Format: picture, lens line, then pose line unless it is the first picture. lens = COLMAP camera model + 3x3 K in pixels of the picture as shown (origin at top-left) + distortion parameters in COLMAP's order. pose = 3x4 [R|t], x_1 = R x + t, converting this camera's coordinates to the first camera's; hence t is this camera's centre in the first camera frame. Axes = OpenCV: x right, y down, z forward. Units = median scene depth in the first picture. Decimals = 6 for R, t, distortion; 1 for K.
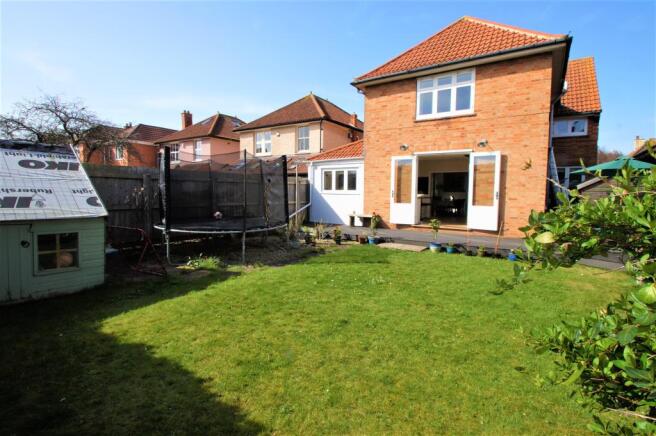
lens RADIAL K [[324.3, 0, 332.4], [0, 324.3, 209.1], [0, 0, 1]] dist [-0.002972, -0.000271]
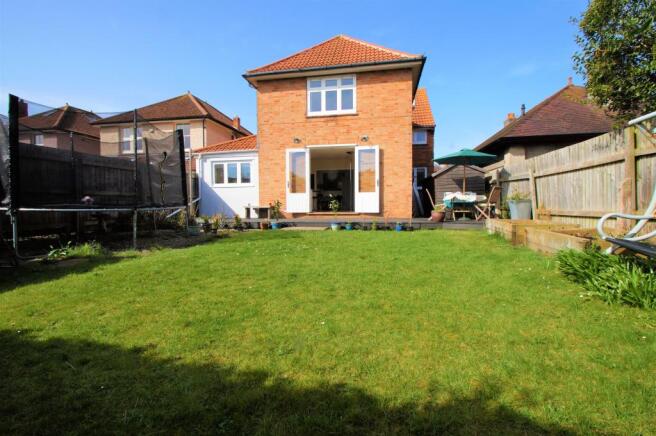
lens RADIAL K [[296.2, 0, 328.2], [0, 296.2, 210.7], [0, 0, 1]] dist [0.010355, -0.013414]
pose [[0.918822, -0.028216, 0.393662, -0.080043], [0.044893, 0.998439, -0.033220, 0.080653], [-0.392110, 0.048196, 0.918655, 0.075797]]
